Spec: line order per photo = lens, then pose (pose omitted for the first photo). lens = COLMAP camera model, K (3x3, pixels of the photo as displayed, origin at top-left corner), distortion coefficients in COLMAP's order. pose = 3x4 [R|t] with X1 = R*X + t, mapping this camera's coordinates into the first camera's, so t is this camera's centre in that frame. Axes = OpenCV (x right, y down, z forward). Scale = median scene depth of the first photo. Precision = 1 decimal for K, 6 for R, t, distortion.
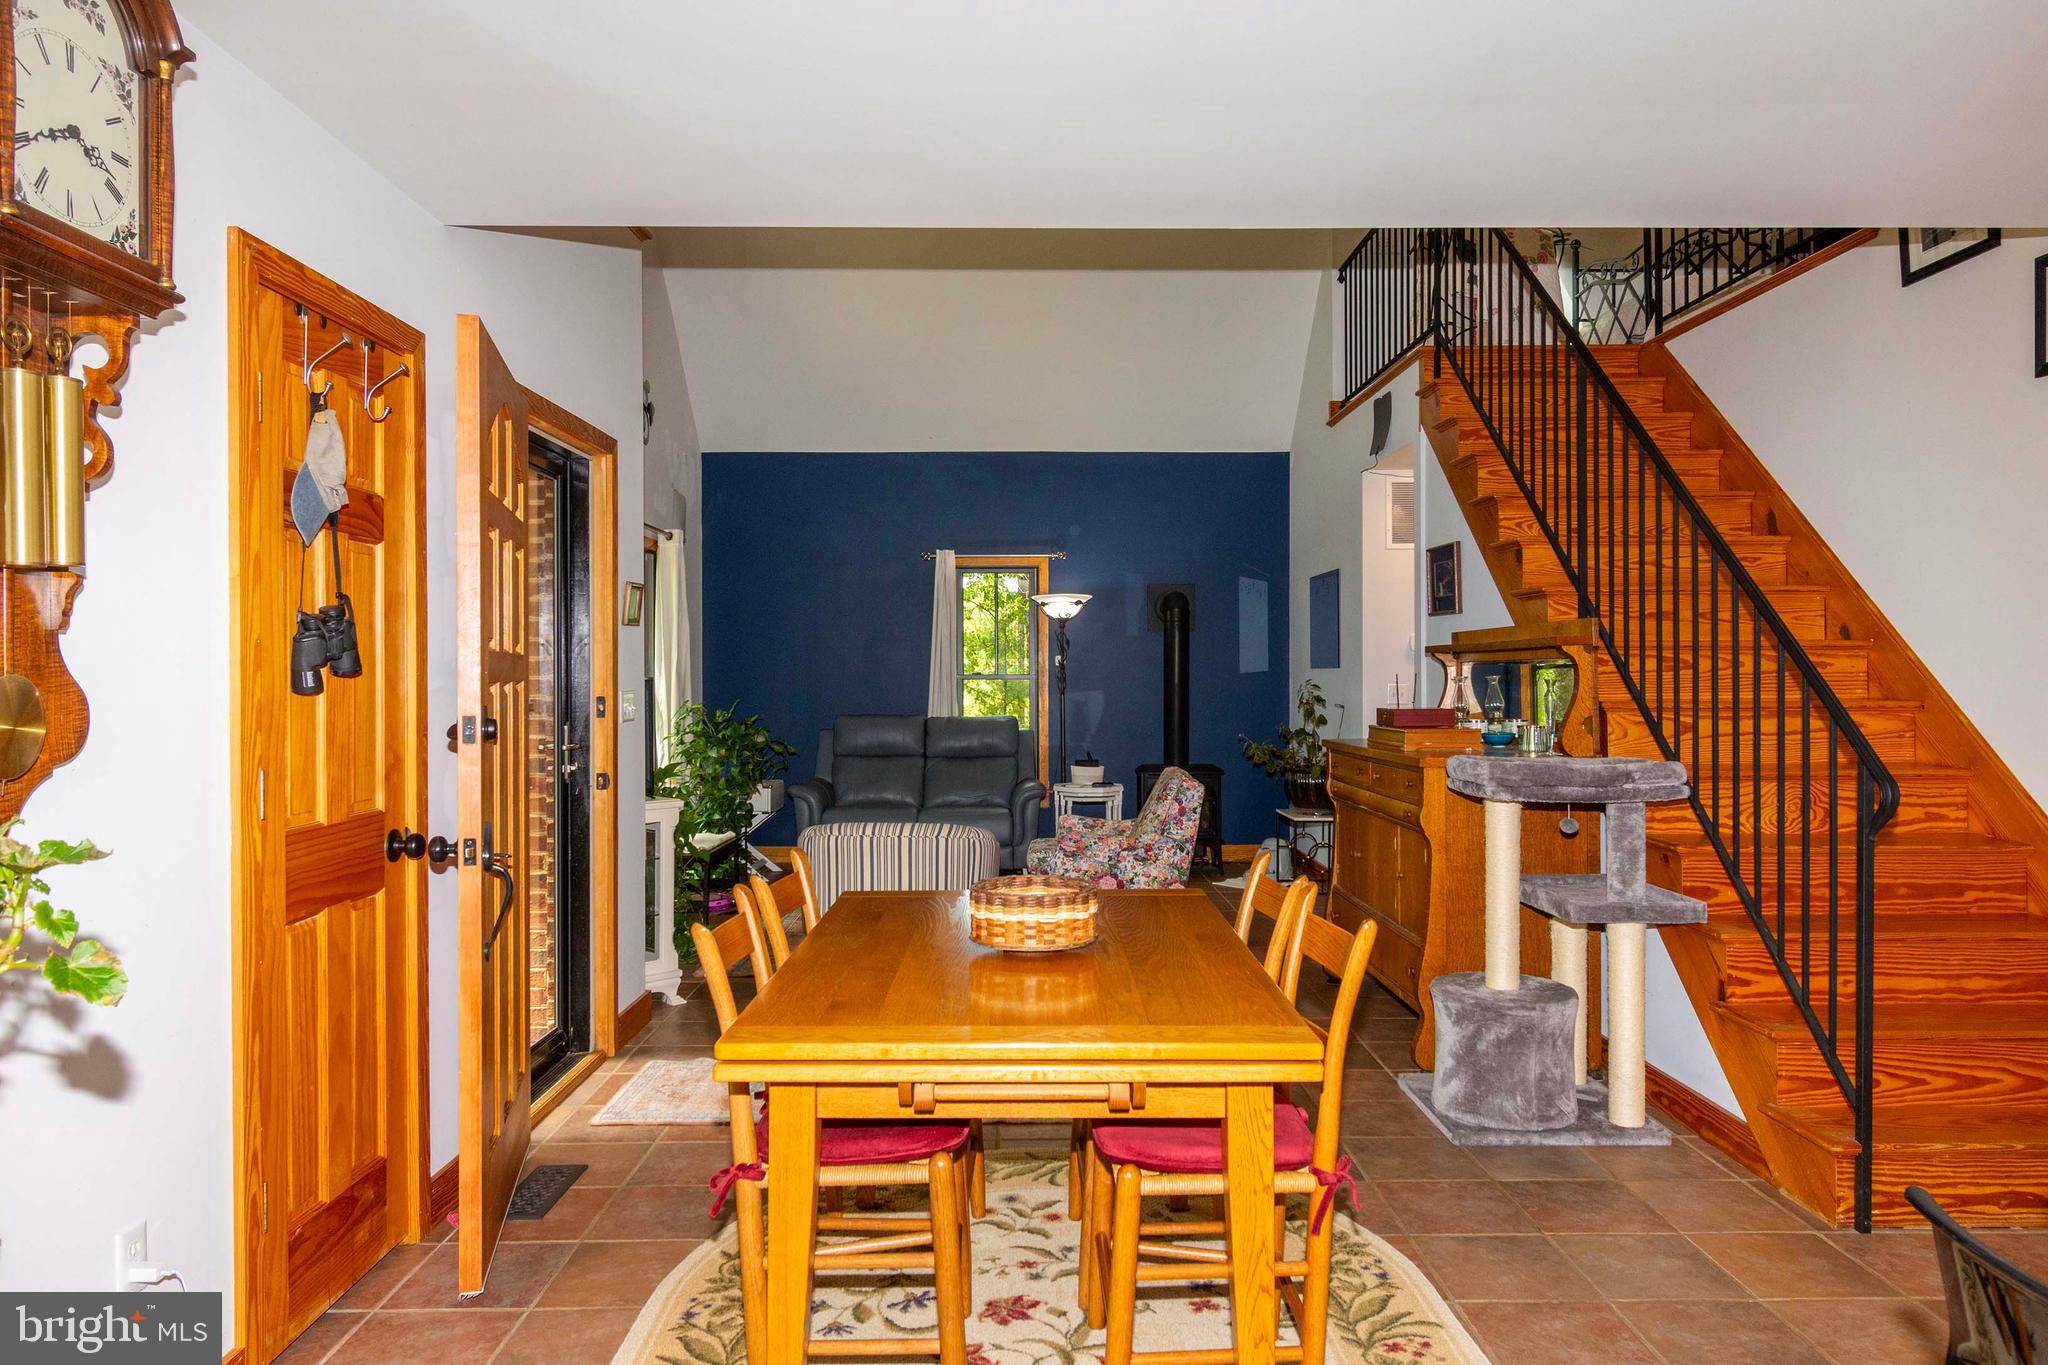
lens RADIAL K [[1310.4, 0, 1029.8], [0, 1310.4, 678.9], [0, 0, 1]] dist [0.008764, -0.002275]
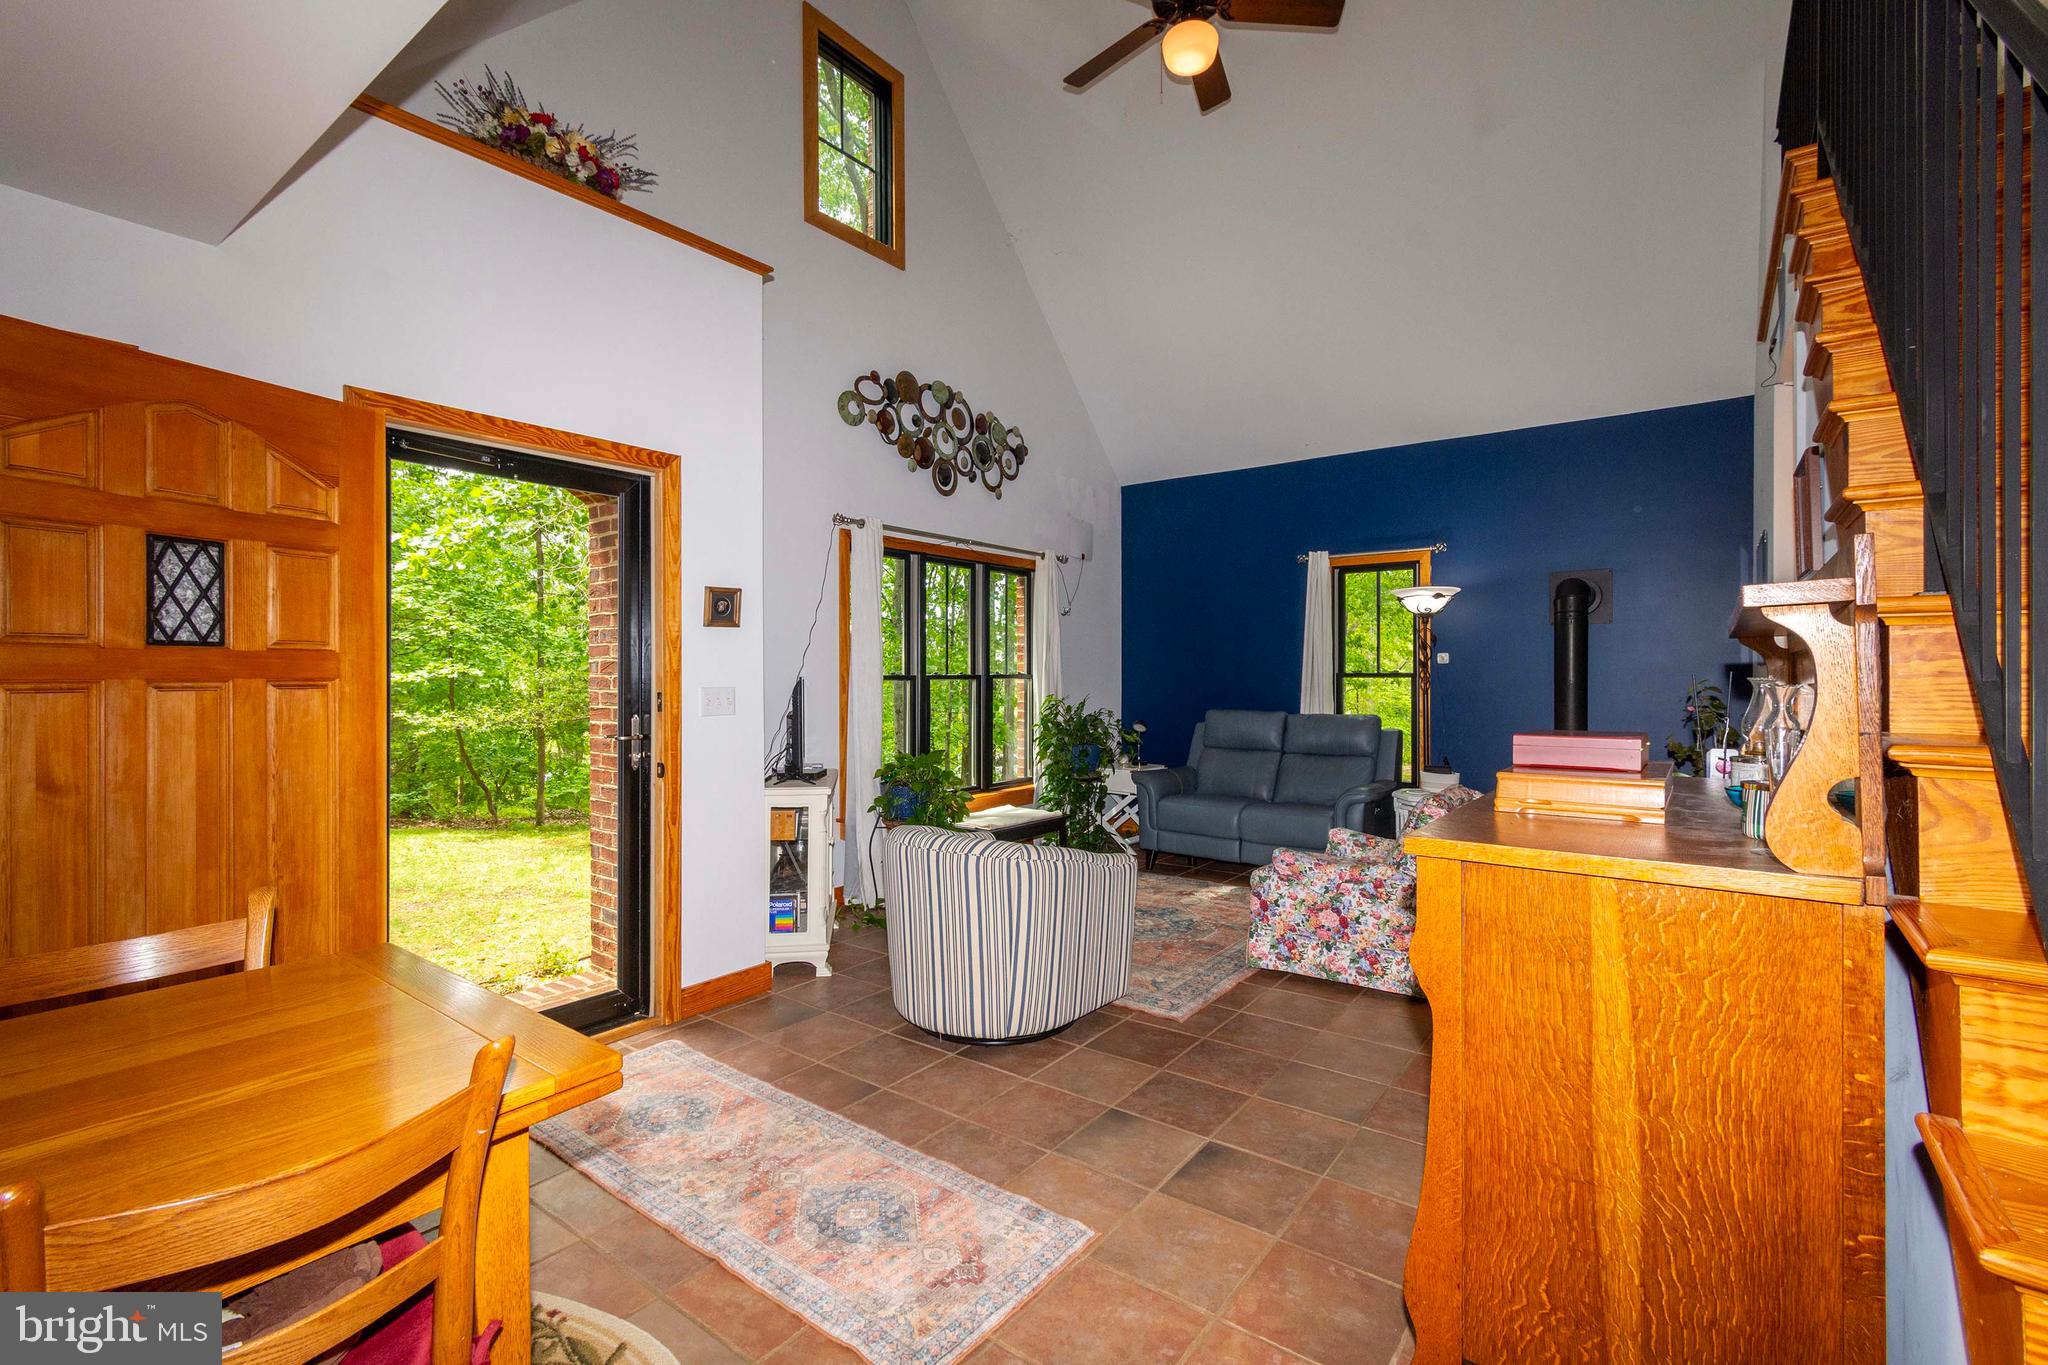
lens RADIAL K [[906.4, 0, 1032.1], [0, 906.4, 676.8], [0, 0, 1]] dist [0.002150, -0.000681]
pose [[0.793071, 0.004563, -0.609113, 0.264589], [-0.003617, 0.999990, 0.002782, -0.001617], [0.609119, -0.000003, 0.793079, 0.415819]]
